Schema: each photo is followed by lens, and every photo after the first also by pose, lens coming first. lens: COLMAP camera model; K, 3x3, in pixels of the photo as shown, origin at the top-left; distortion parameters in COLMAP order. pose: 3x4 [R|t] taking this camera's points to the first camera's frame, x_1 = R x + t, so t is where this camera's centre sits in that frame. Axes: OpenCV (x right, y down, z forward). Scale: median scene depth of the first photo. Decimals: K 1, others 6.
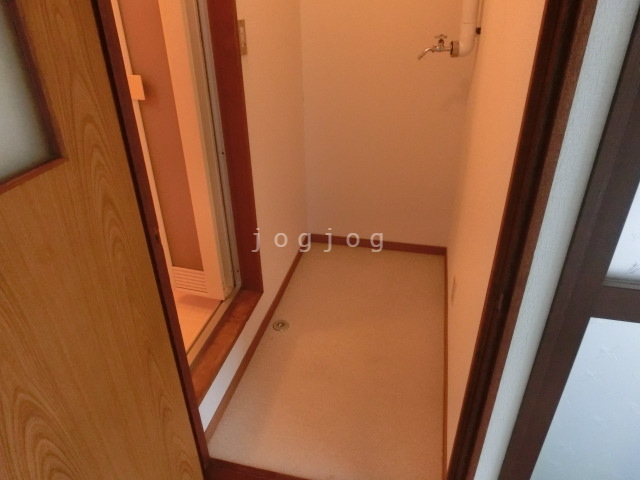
lens RADIAL K [[450.6, 0, 321.2], [0, 450.6, 238.3], [0, 0, 1]] dist [-0.029254, 0.004191]
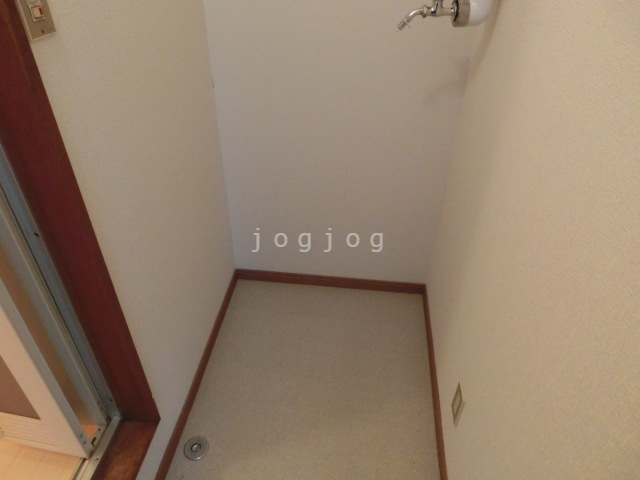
lens RADIAL K [[450.6, 0, 317.9], [0, 450.6, 241.1], [0, 0, 1]] dist [-0.029254, 0.004191]
pose [[0.993050, -0.045300, 0.108626, 0.033042], [0.033101, 0.993203, 0.111589, -0.191236], [-0.112942, -0.107218, 0.987800, 0.398893]]
